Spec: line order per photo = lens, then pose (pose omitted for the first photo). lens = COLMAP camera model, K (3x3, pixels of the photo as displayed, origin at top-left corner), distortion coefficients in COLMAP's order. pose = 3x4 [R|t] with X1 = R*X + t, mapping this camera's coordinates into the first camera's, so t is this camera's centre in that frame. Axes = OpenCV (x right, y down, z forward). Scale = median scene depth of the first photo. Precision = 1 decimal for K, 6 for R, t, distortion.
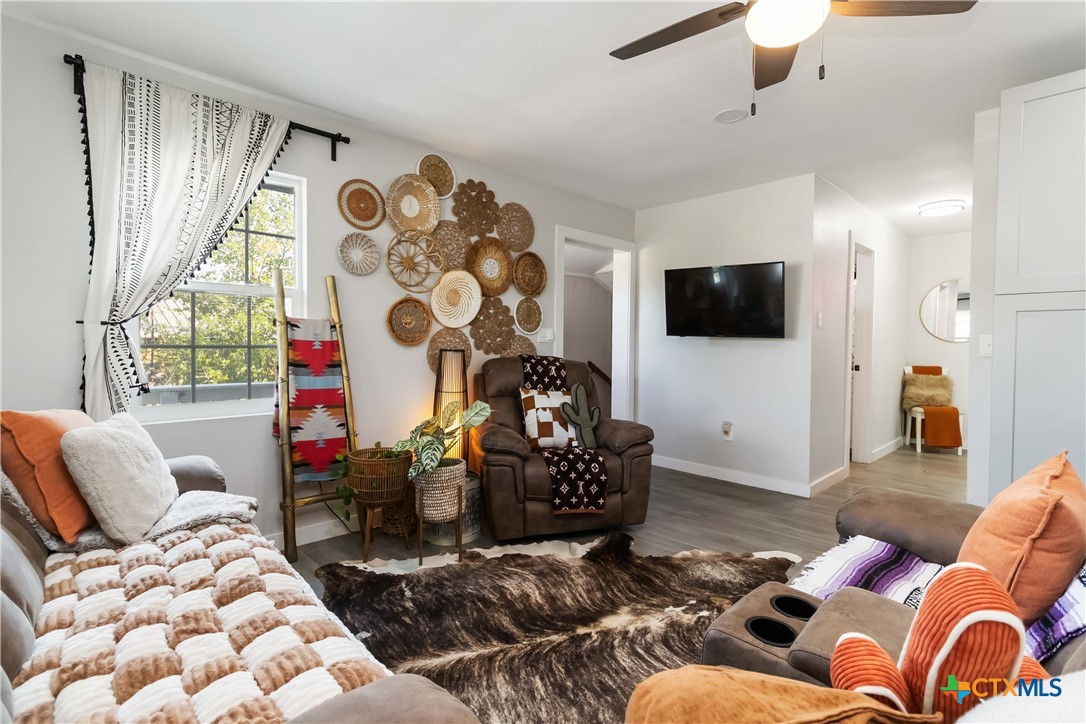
lens RADIAL K [[509.8, 0, 551.6], [0, 509.8, 357.8], [0, 0, 1]] dist [0.005029, -0.001612]
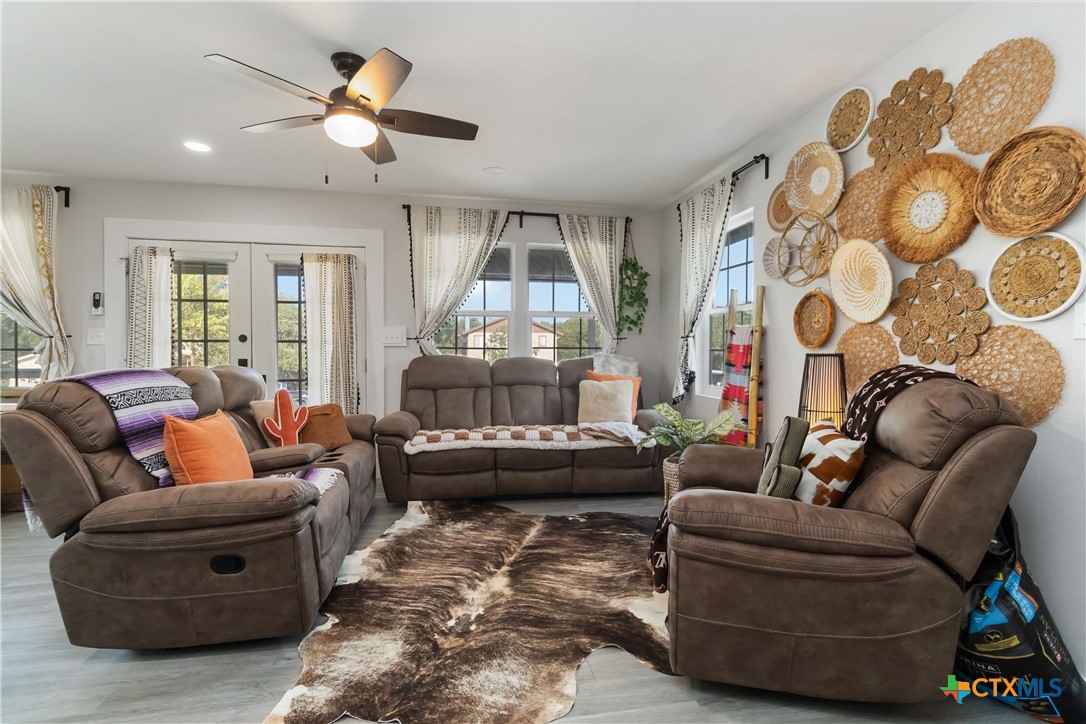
lens RADIAL K [[509.8, 0, 553.5], [0, 509.8, 360.0], [0, 0, 1]] dist [0.005029, -0.001612]
pose [[-0.545033, 0.012717, -0.838318, 0.890818], [-0.028297, 0.999036, 0.033552, -0.030298], [0.837937, 0.042009, -0.544148, 1.488227]]
